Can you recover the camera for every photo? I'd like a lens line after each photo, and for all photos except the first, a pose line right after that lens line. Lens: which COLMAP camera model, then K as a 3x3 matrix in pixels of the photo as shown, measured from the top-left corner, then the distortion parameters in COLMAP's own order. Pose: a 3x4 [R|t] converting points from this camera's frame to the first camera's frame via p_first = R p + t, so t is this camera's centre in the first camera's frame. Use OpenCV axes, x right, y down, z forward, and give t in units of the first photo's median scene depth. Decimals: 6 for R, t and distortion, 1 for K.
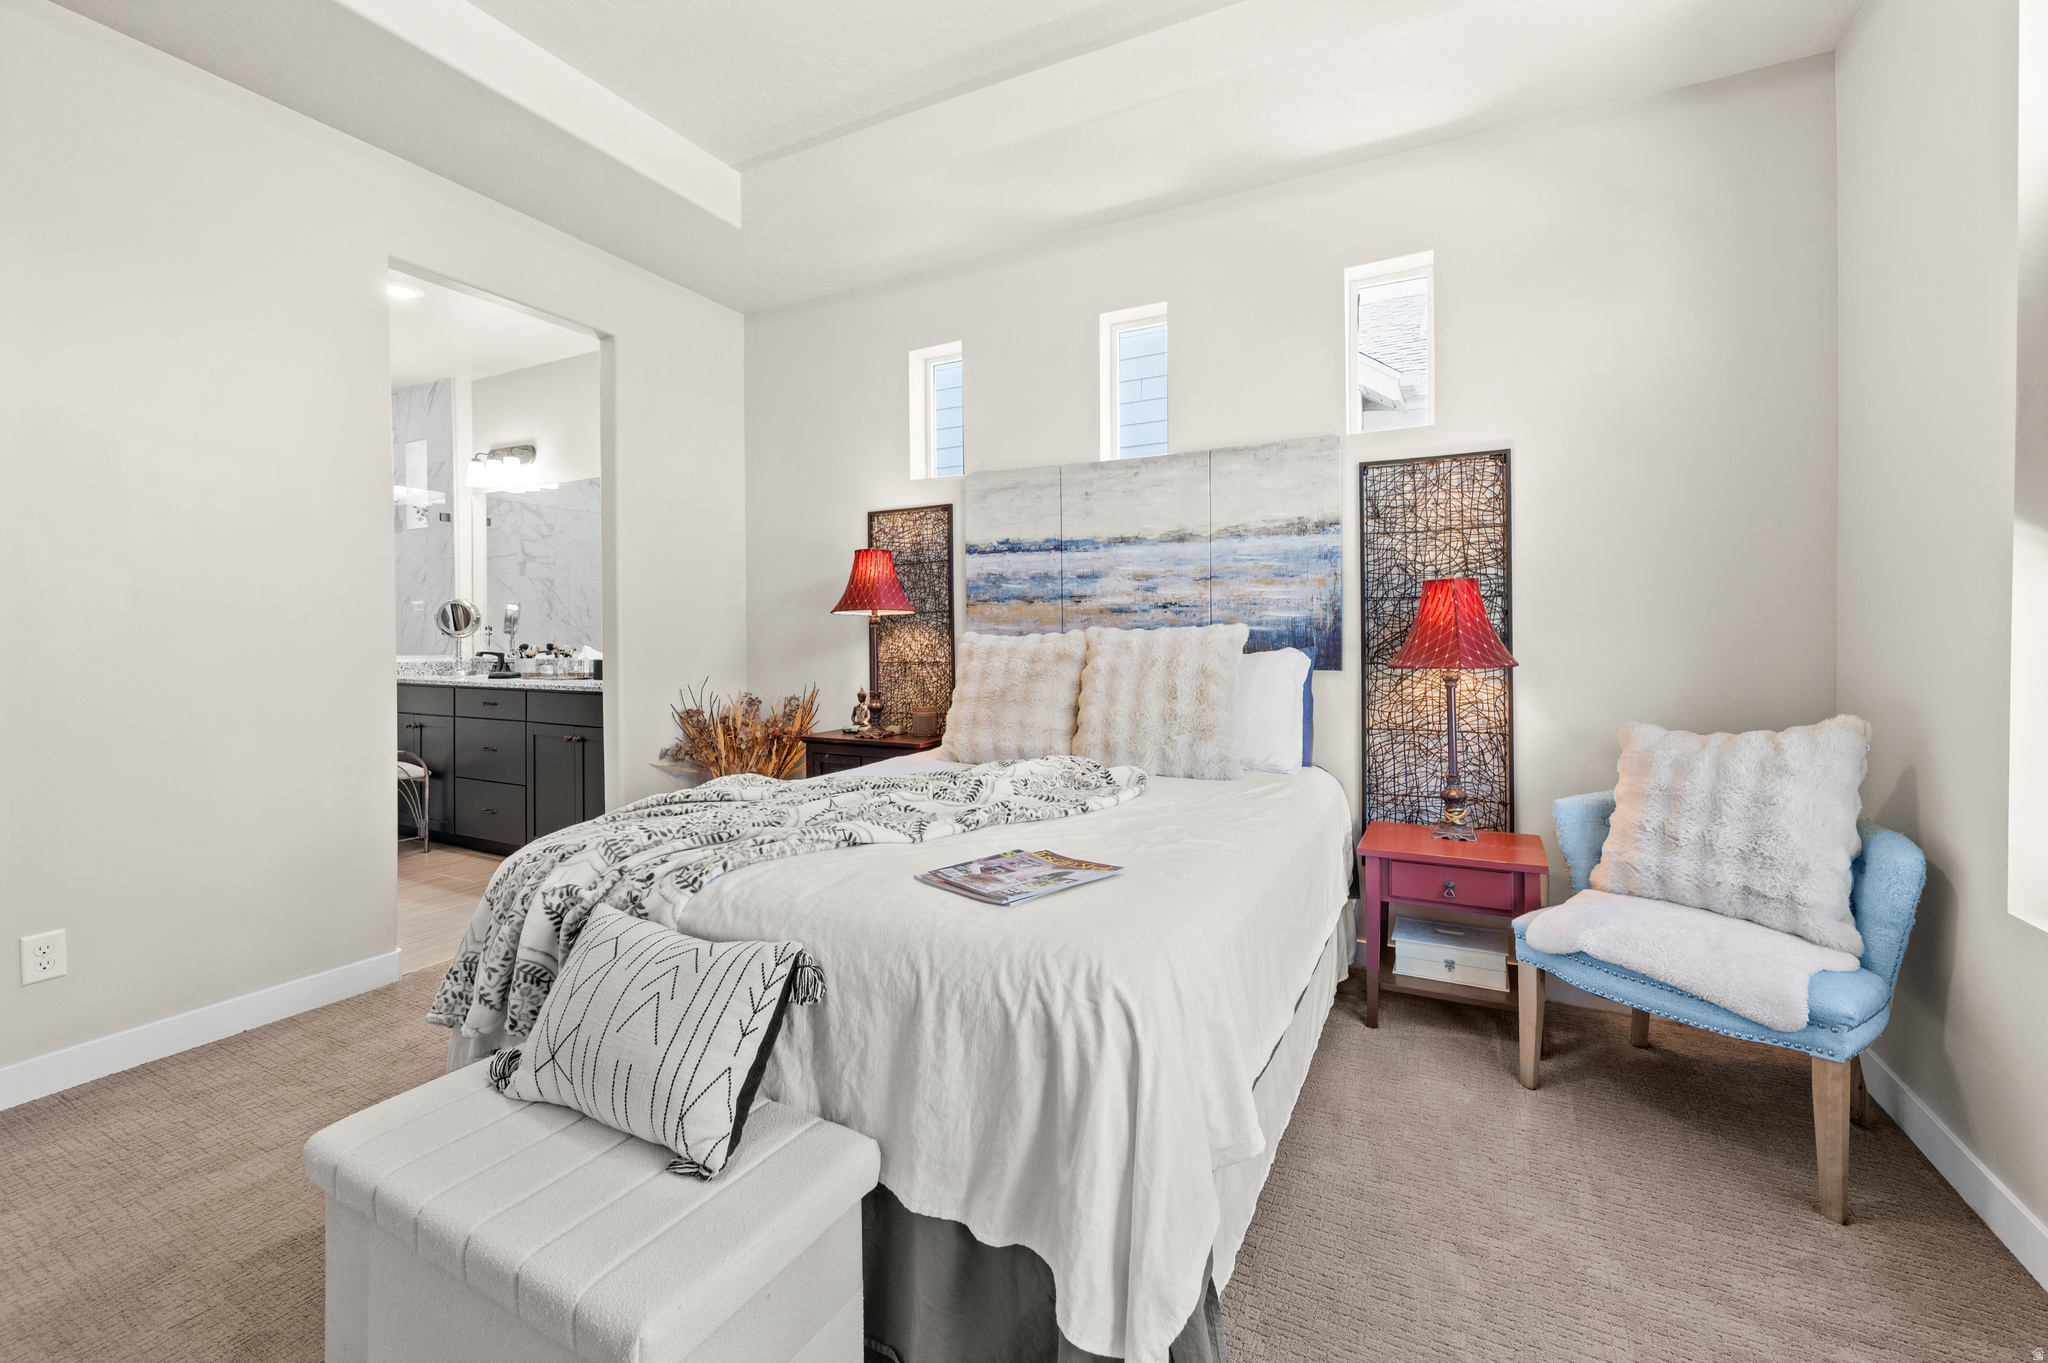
lens RADIAL K [[828.2, 0, 1036.5], [0, 828.2, 643.3], [0, 0, 1]] dist [-0.000147, -0.000166]
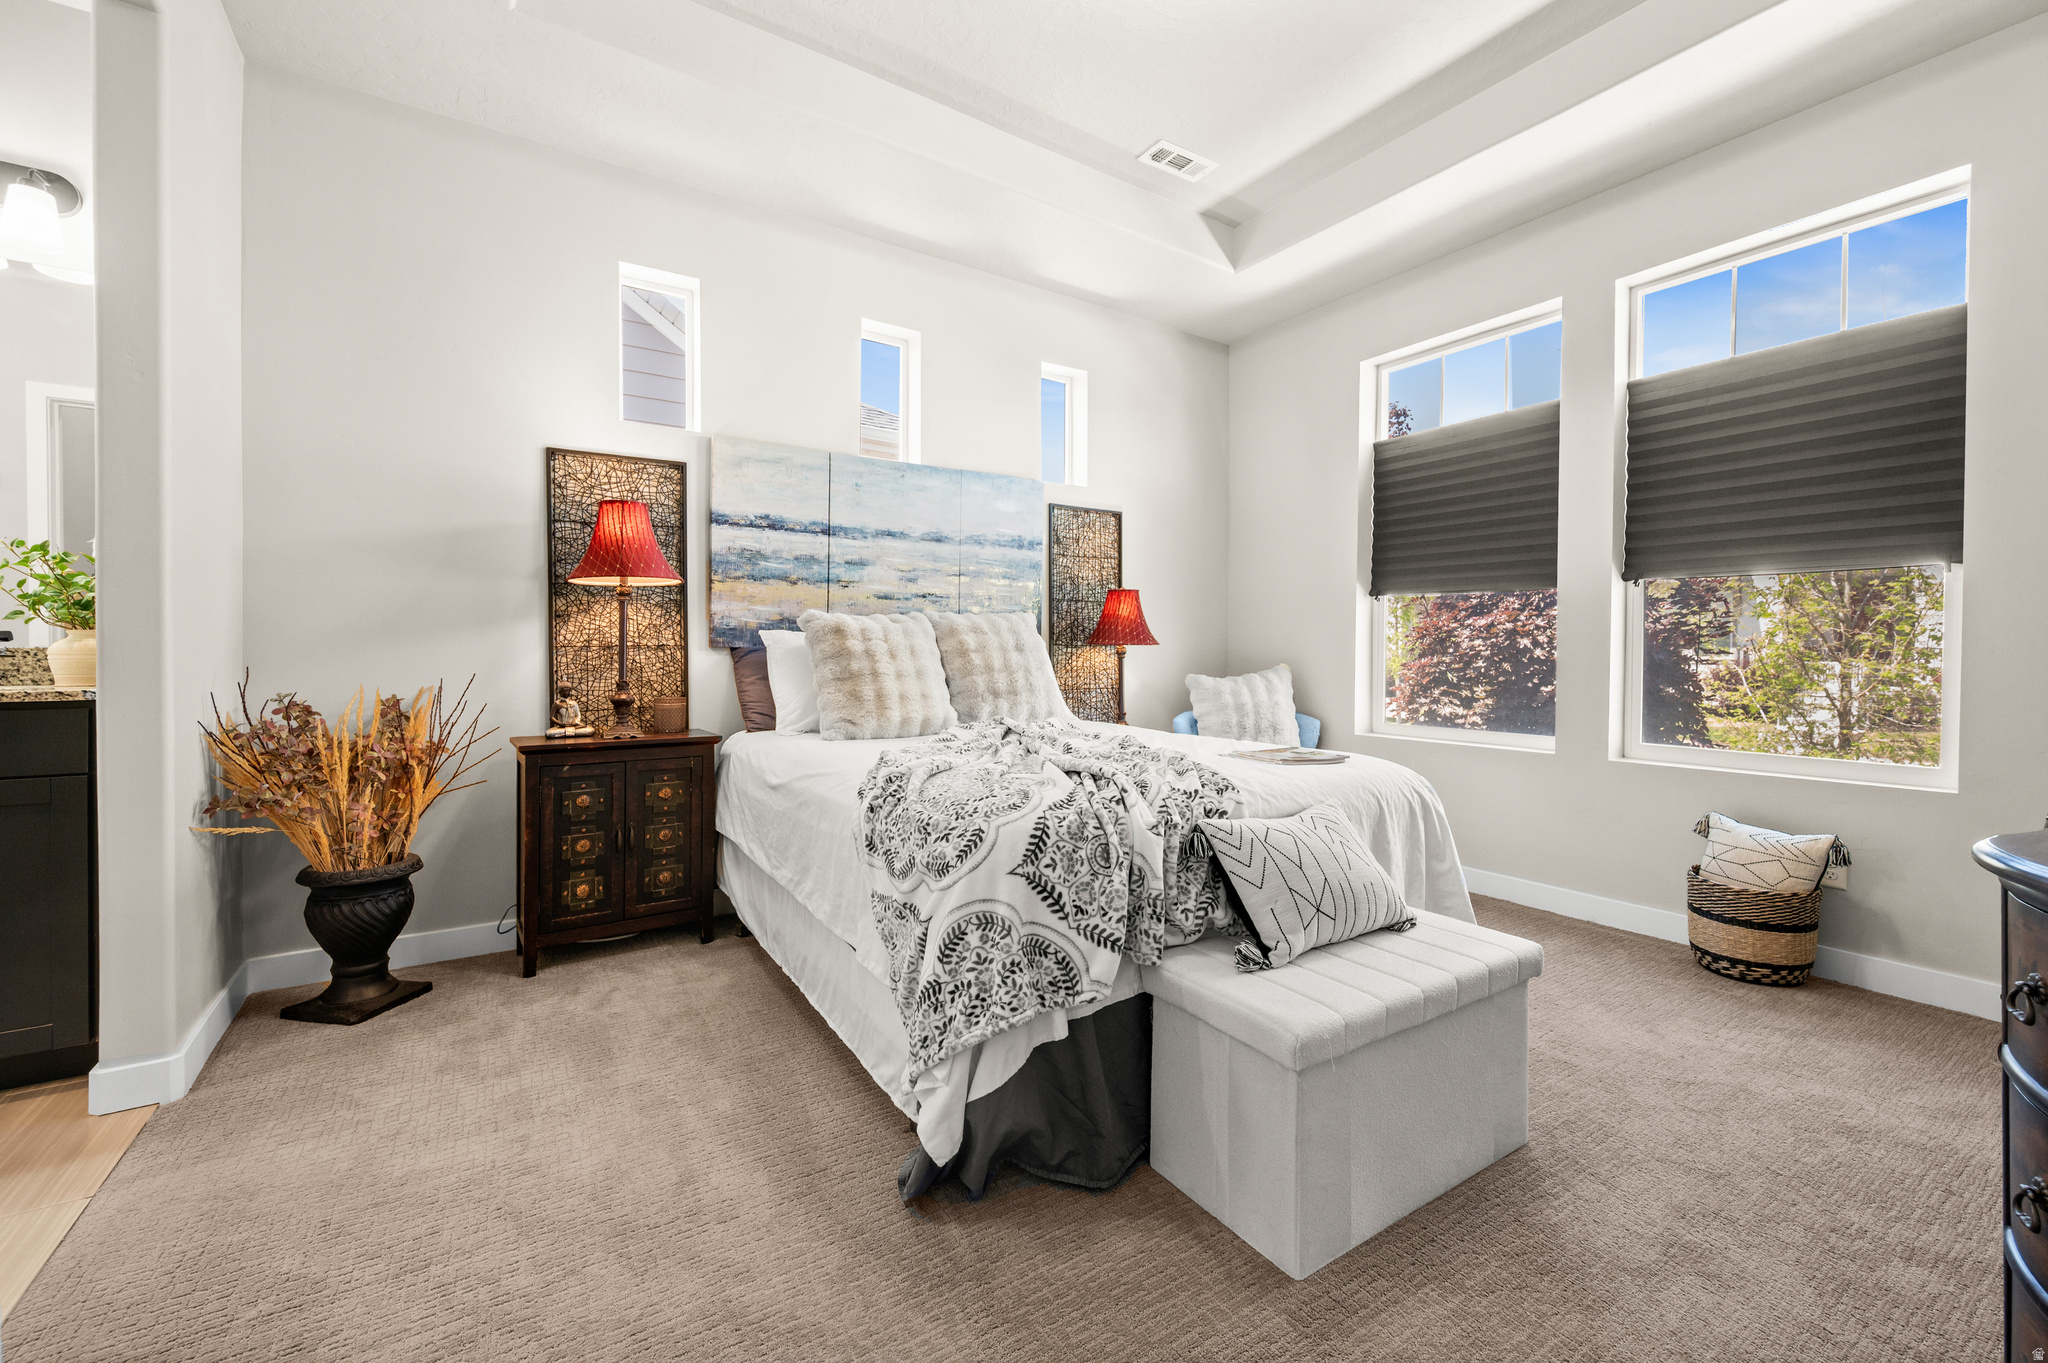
lens RADIAL K [[828.2, 0, 1036.5], [0, 828.2, 643.3], [0, 0, 1]] dist [-0.000147, -0.000166]
pose [[0.492373, 0.013025, 0.870287, -0.697338], [0.001248, 0.999876, -0.015671, 0.035785], [-0.870383, 0.008802, 0.492296, 0.265815]]
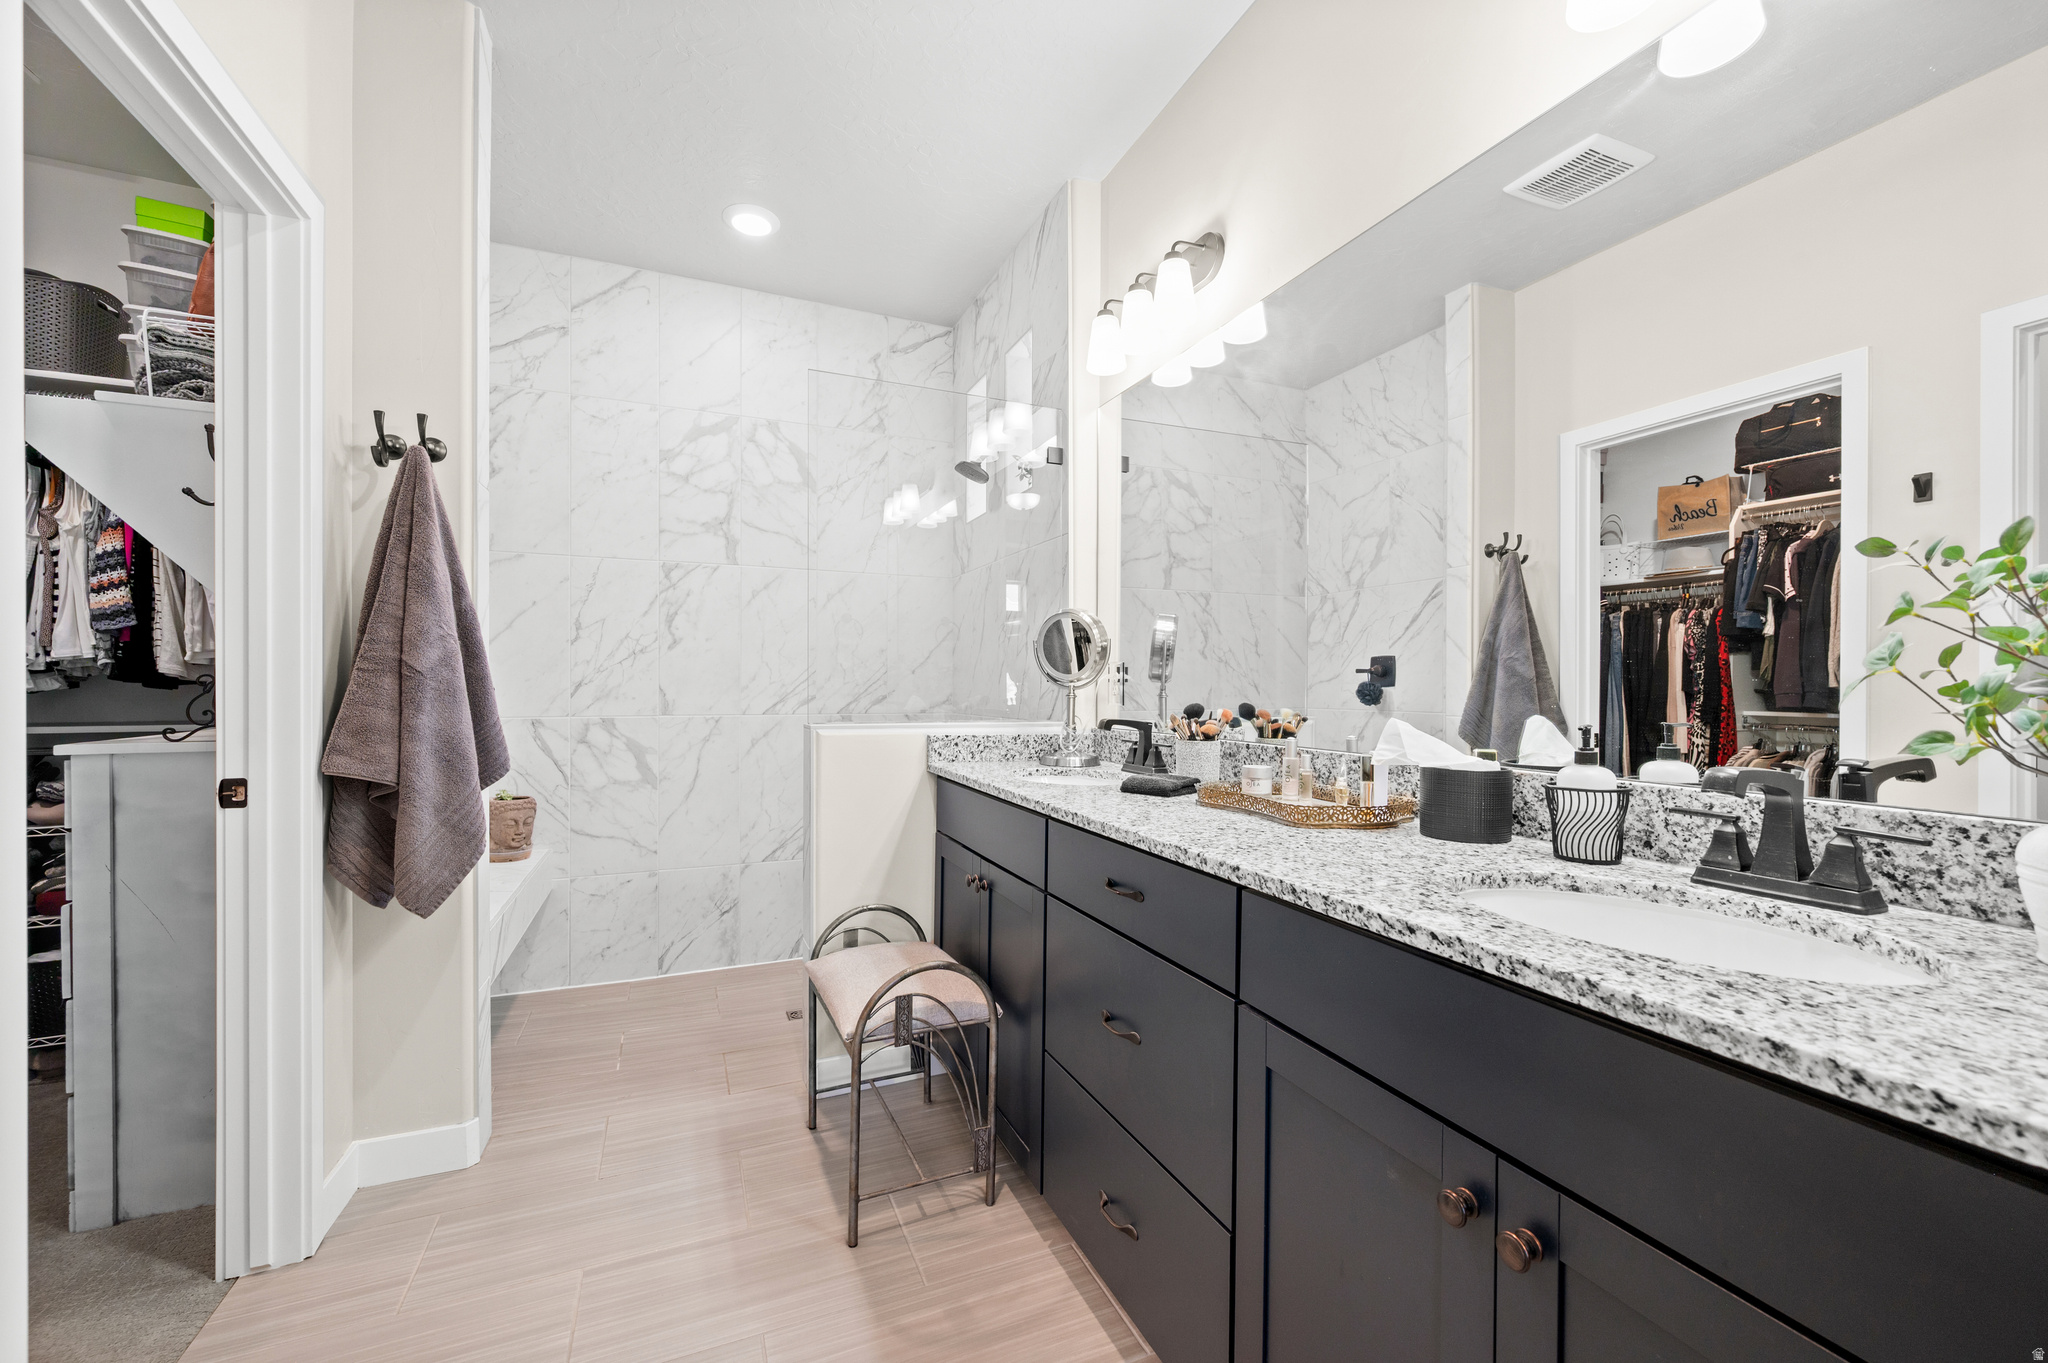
lens RADIAL K [[822.9, 0, 1029.3], [0, 822.9, 711.5], [0, 0, 1]] dist [0.000342, -0.000106]
pose [[0.770271, 0.025360, -0.637212, -0.586182], [-0.013430, 0.999632, 0.023549, -0.005623], [0.637575, -0.009581, 0.770329, 0.878996]]
